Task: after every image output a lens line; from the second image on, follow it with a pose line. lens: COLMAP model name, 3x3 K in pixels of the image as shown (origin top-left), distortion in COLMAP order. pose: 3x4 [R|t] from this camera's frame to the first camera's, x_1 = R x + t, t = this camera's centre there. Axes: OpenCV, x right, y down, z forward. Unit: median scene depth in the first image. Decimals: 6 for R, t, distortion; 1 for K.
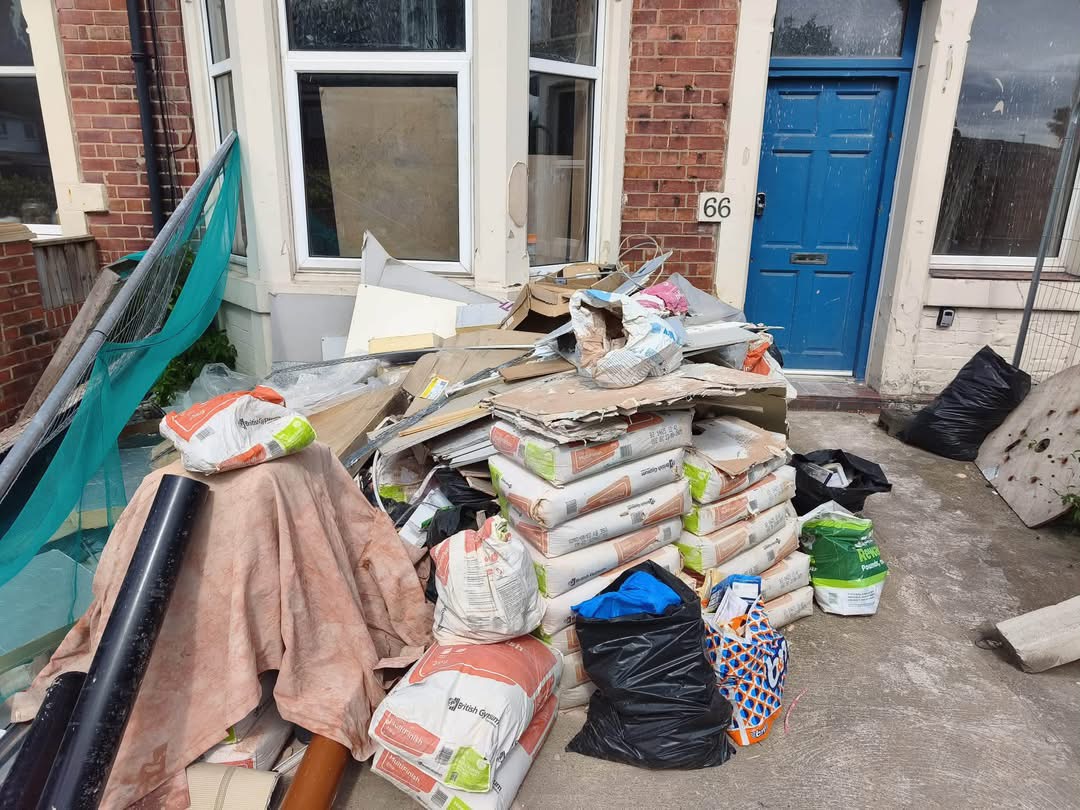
lens RADIAL K [[841.7, 0, 538.7], [0, 841.7, 438.6], [0, 0, 1]] dist [-0.011841, 0.005091]
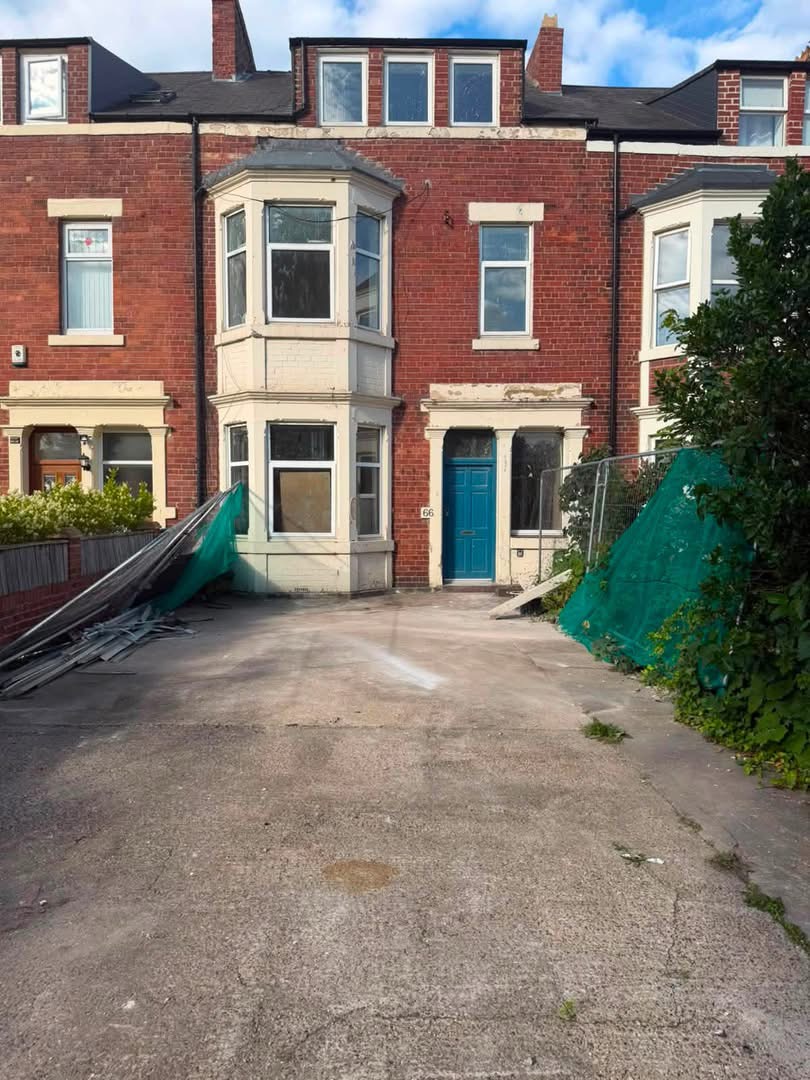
lens RADIAL K [[841.7, 0, 405.0], [0, 841.7, 540.0], [0, 0, 1]] dist [-0.011841, 0.005091]
pose [[0.995356, -0.017713, 0.094615, -0.108752], [0.041210, 0.966704, -0.252558, 0.475530], [-0.086991, 0.255284, 0.962945, -1.524044]]
